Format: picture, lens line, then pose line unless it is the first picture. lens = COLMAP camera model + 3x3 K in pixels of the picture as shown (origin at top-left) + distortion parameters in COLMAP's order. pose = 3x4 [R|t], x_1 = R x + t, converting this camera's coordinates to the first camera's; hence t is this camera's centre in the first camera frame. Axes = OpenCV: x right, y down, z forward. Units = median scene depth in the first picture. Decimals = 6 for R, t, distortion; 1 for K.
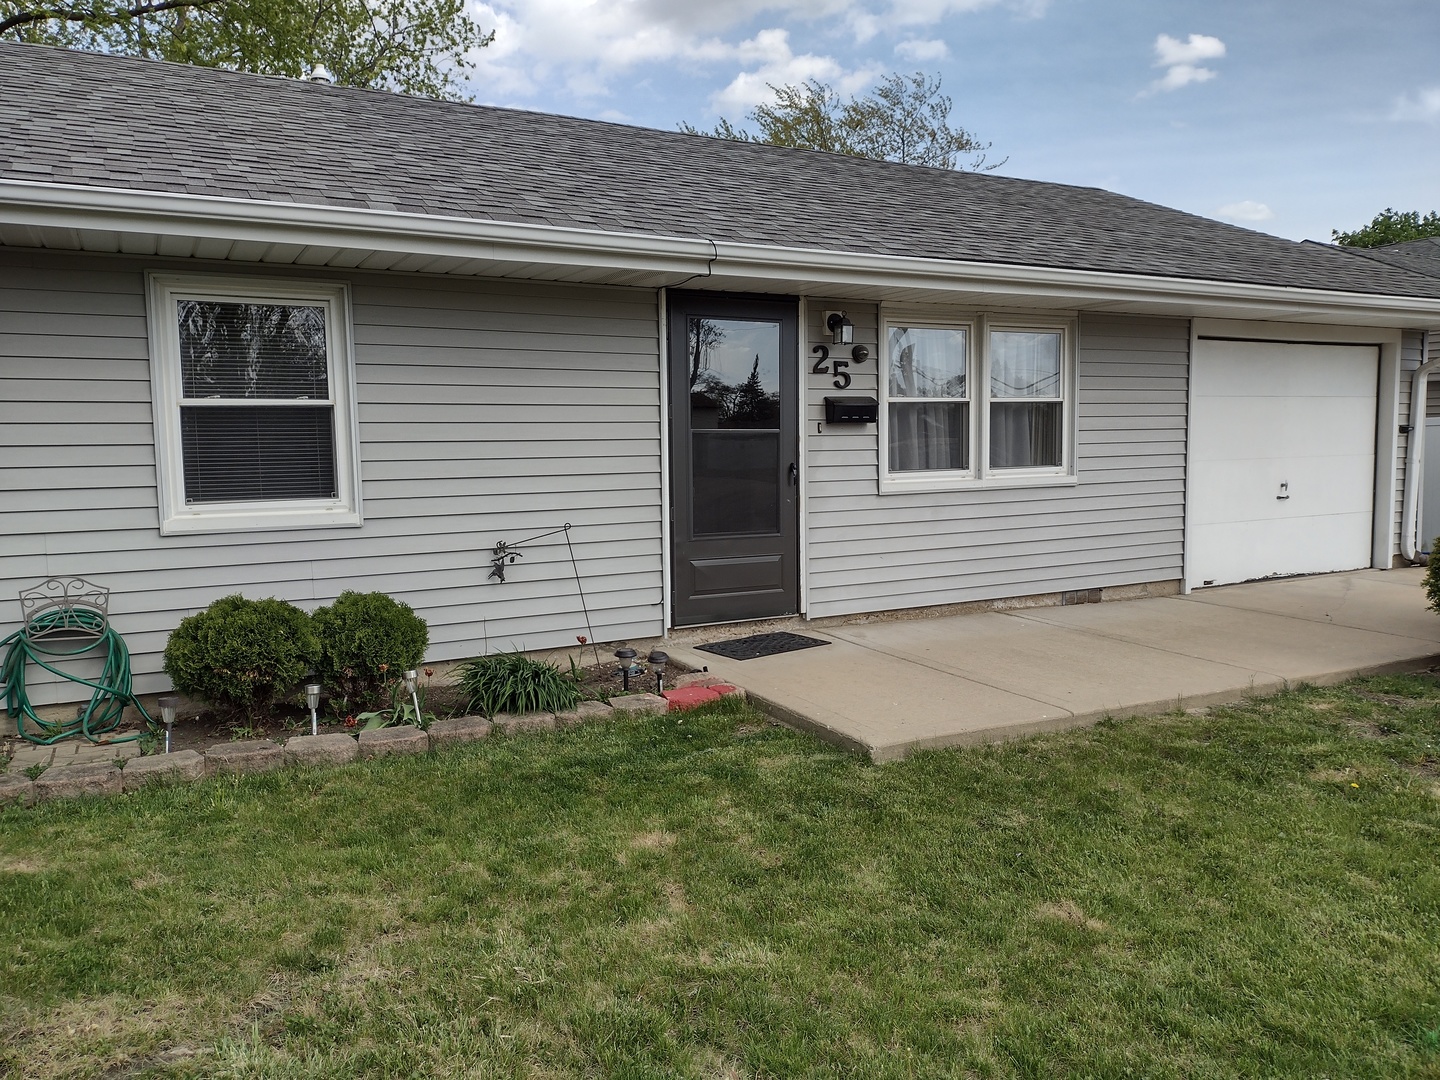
lens RADIAL K [[1100.9, 0, 711.7], [0, 1100.9, 546.0], [0, 0, 1]] dist [0.109569, -0.174504]
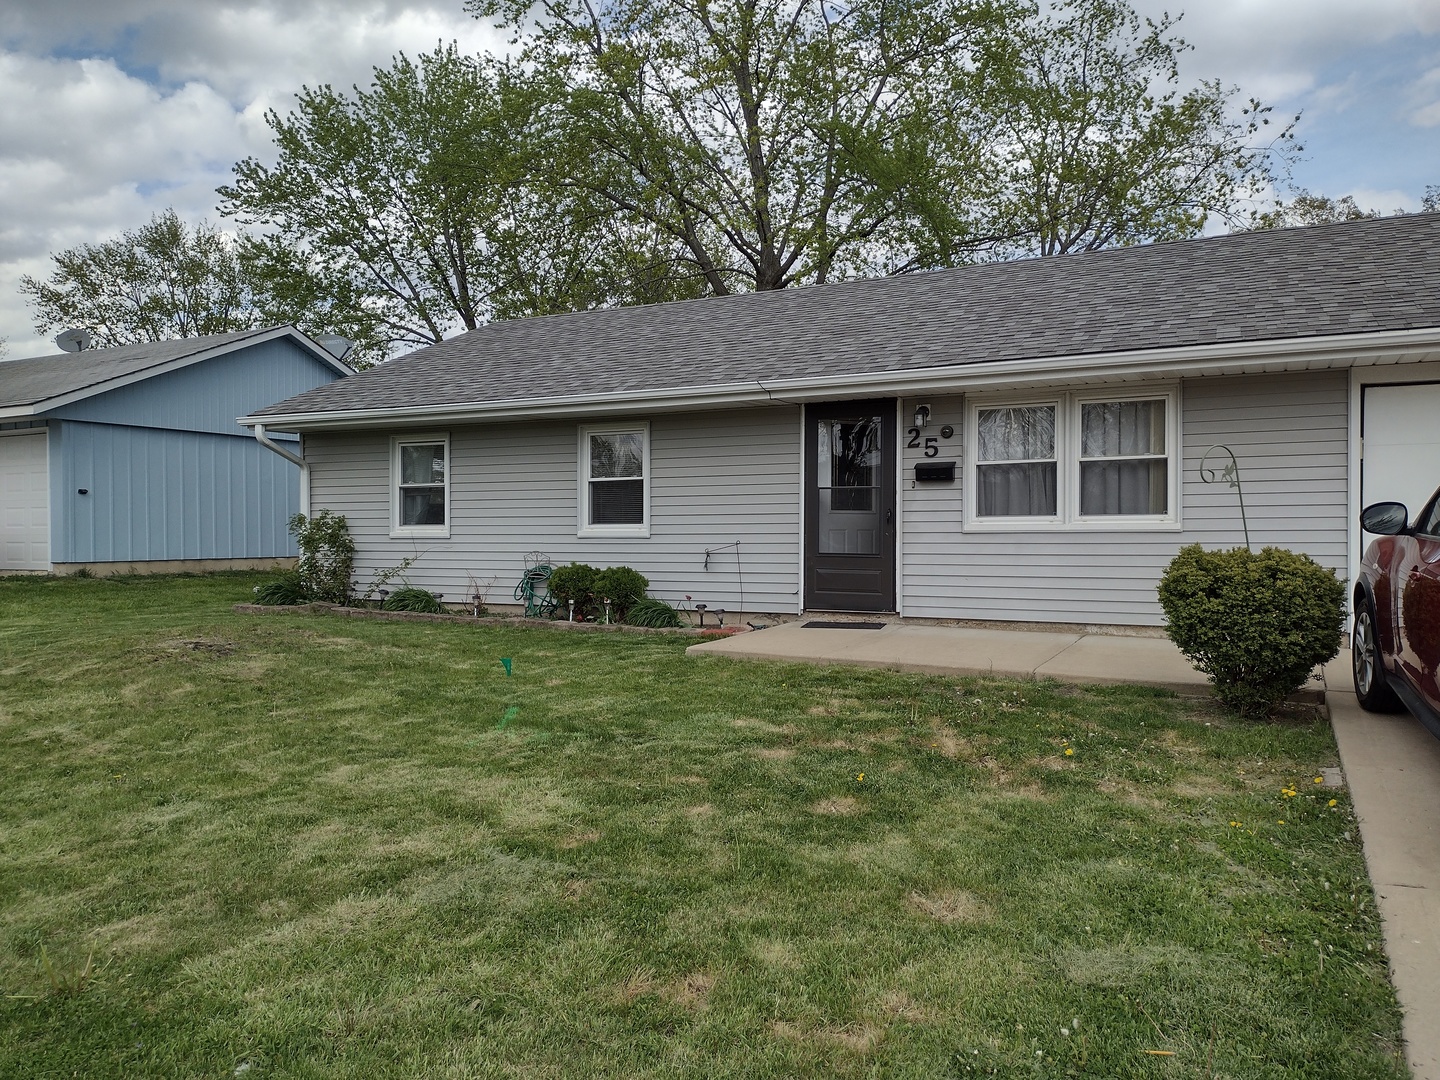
lens RADIAL K [[1100.9, 0, 711.7], [0, 1100.9, 546.0], [0, 0, 1]] dist [0.109569, -0.174504]
pose [[0.545379, 0.031424, -0.837600, 1.168700], [-0.074937, 0.997123, -0.011385, 0.009043], [0.834833, 0.068976, 0.546165, -0.005516]]
